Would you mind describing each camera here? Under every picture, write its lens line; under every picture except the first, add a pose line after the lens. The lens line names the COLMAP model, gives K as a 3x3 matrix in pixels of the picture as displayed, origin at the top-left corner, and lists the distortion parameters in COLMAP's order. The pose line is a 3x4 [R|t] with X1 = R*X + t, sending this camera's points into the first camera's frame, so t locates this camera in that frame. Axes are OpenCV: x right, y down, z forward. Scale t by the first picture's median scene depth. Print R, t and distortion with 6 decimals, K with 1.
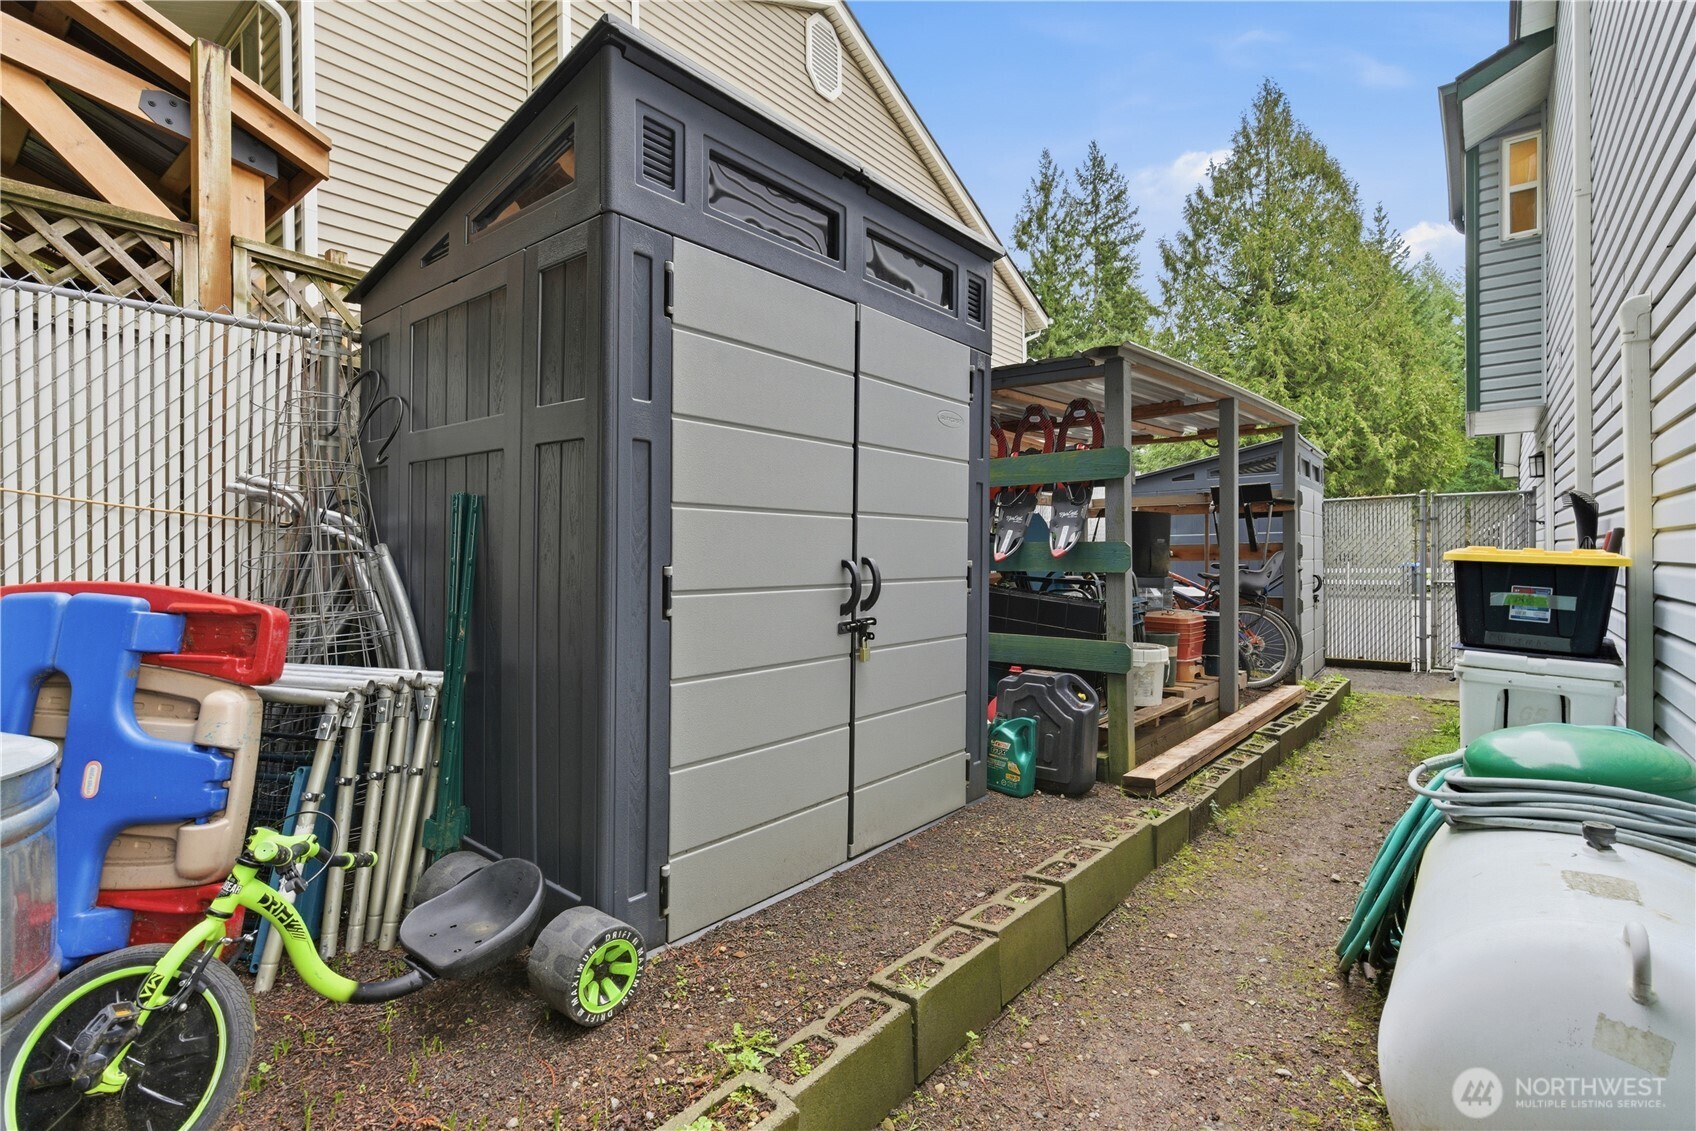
lens RADIAL K [[823.2, 0, 848.0], [0, 823.2, 565.5], [0, 0, 1]] dist [0.001183, 0.000091]
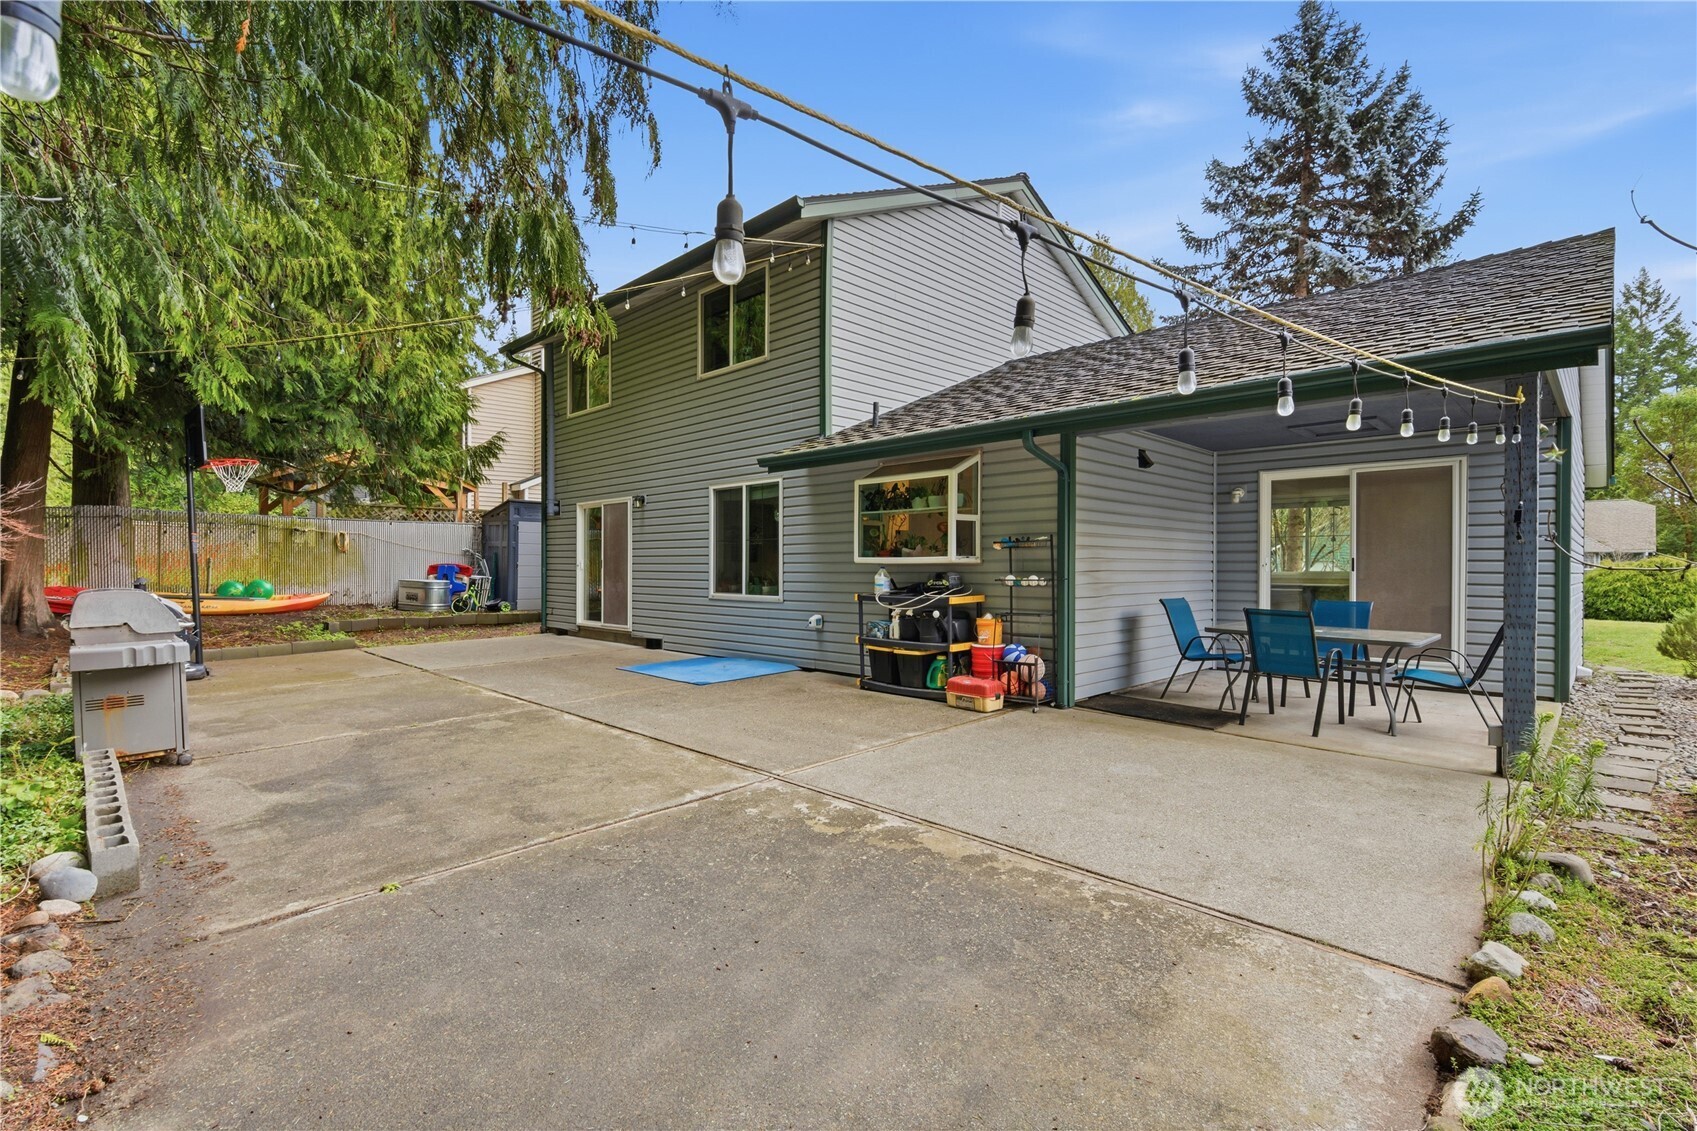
lens RADIAL K [[769.0, 0, 857.2], [0, 769.0, 566.9], [0, 0, 1]] dist [0.000585, -0.000796]
pose [[0.995674, 0.021399, -0.090419, 3.321846], [-0.020620, 0.999742, 0.009541, -0.086126], [0.090600, -0.007635, 0.995858, -5.447213]]
